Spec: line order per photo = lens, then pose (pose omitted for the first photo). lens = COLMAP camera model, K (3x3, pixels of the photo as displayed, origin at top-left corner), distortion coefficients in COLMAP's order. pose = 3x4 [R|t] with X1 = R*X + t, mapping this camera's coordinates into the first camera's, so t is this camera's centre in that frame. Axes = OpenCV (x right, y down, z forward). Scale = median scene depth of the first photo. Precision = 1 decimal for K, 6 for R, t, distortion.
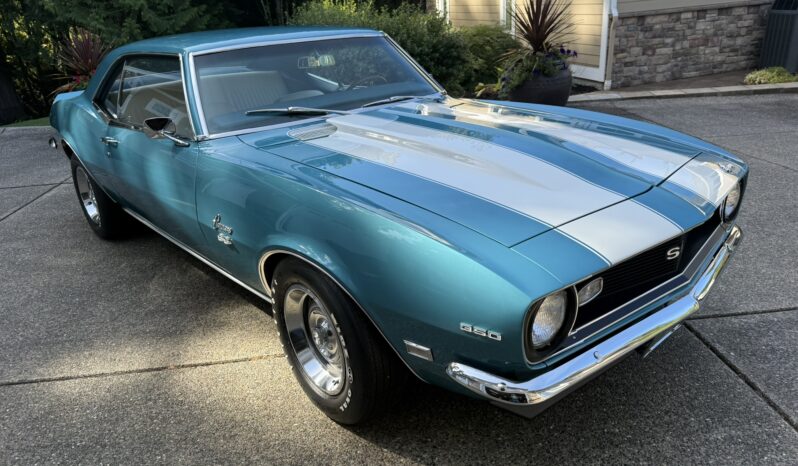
lens RADIAL K [[566.5, 0, 399.0], [0, 566.5, 233.0], [0, 0, 1]] dist [-0.004488, 0.000993]
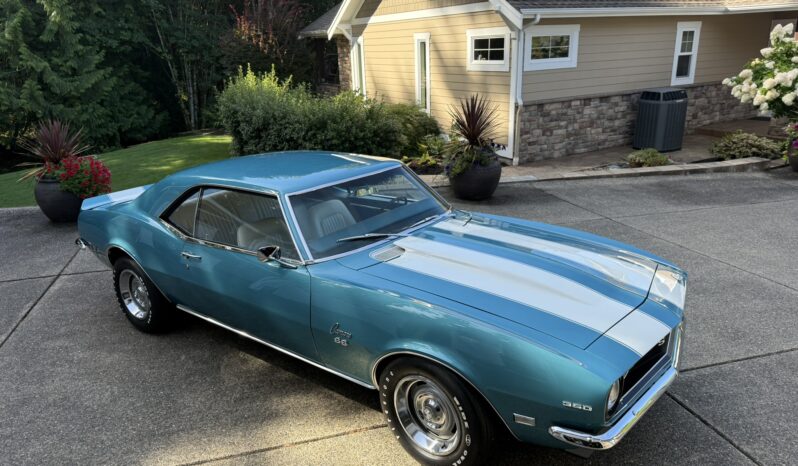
lens RADIAL K [[551.9, 0, 395.2], [0, 551.9, 235.0], [0, 0, 1]] dist [0.081215, -0.106064]
pose [[0.984109, -0.024431, 0.175878, -0.098152], [0.039273, 0.995907, -0.081408, -0.031265], [-0.173169, 0.087021, 0.981040, -0.079839]]
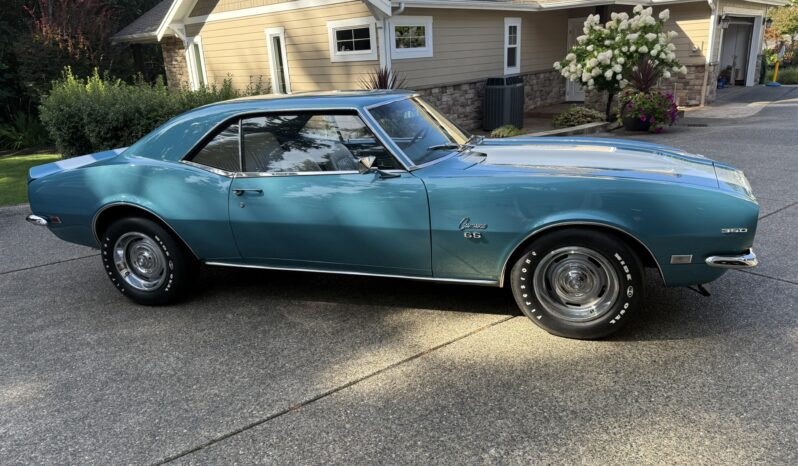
lens RADIAL K [[551.9, 0, 395.2], [0, 551.9, 235.0], [0, 0, 1]] dist [0.081215, -0.106064]
pose [[0.867802, -0.132880, 0.478814, -0.263719], [0.191098, 0.978722, -0.074731, 0.017438], [-0.458696, 0.156352, 0.874730, -0.014349]]
